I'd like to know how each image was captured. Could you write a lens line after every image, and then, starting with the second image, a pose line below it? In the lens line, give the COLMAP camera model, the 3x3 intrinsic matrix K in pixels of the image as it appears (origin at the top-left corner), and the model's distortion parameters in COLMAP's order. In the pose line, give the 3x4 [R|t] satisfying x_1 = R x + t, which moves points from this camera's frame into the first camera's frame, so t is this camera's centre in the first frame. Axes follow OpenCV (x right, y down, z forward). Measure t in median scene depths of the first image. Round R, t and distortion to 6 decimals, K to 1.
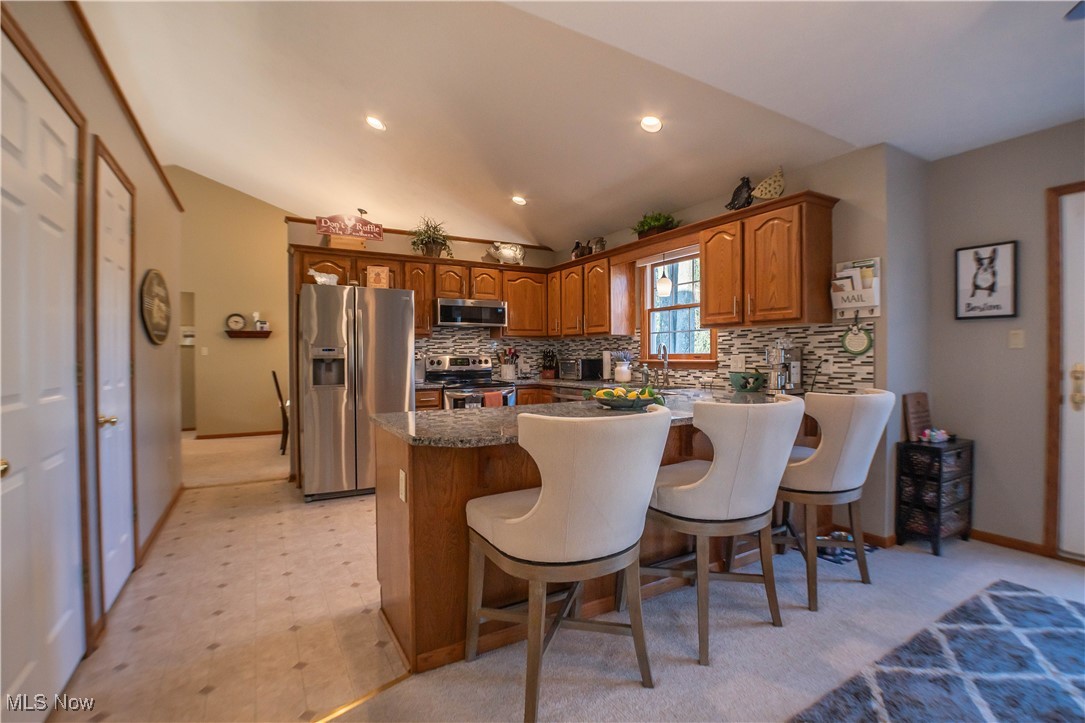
lens RADIAL K [[494.7, 0, 540.3], [0, 494.7, 359.5], [0, 0, 1]] dist [-0.039471, 0.000318]
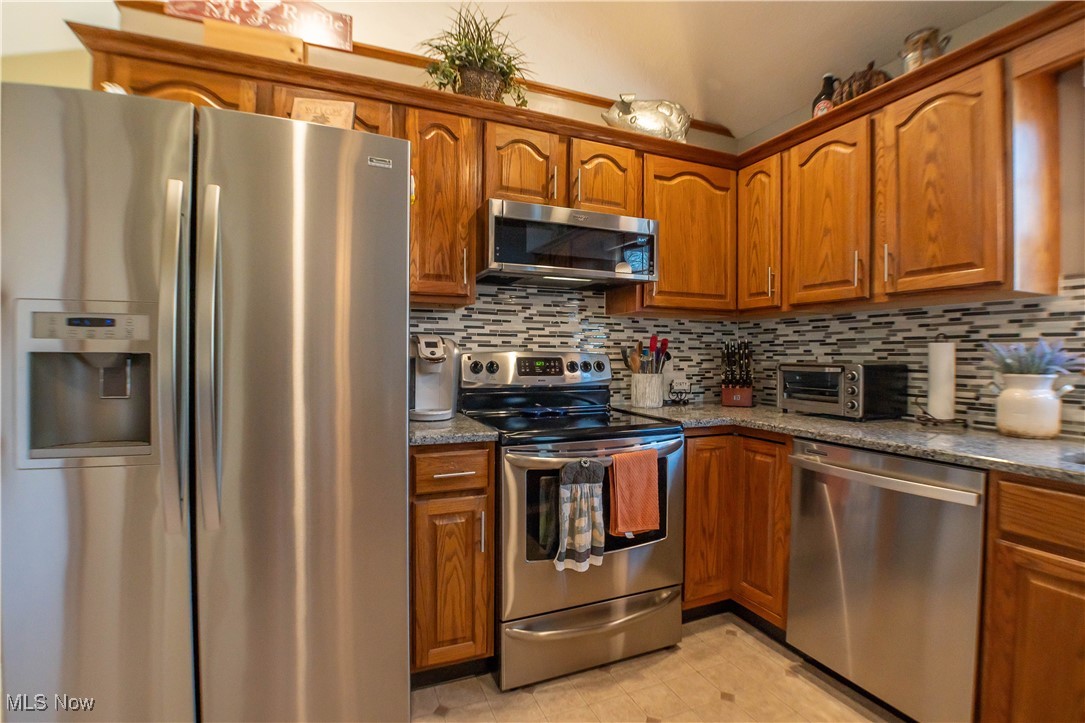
lens RADIAL K [[494.7, 0, 540.3], [0, 494.7, 359.5], [0, 0, 1]] dist [-0.039471, 0.000318]
pose [[0.991505, 0.012567, -0.129463, -0.106928], [-0.012644, 0.999920, 0.000225, -0.001304], [0.129456, 0.001414, 0.991584, 0.570563]]
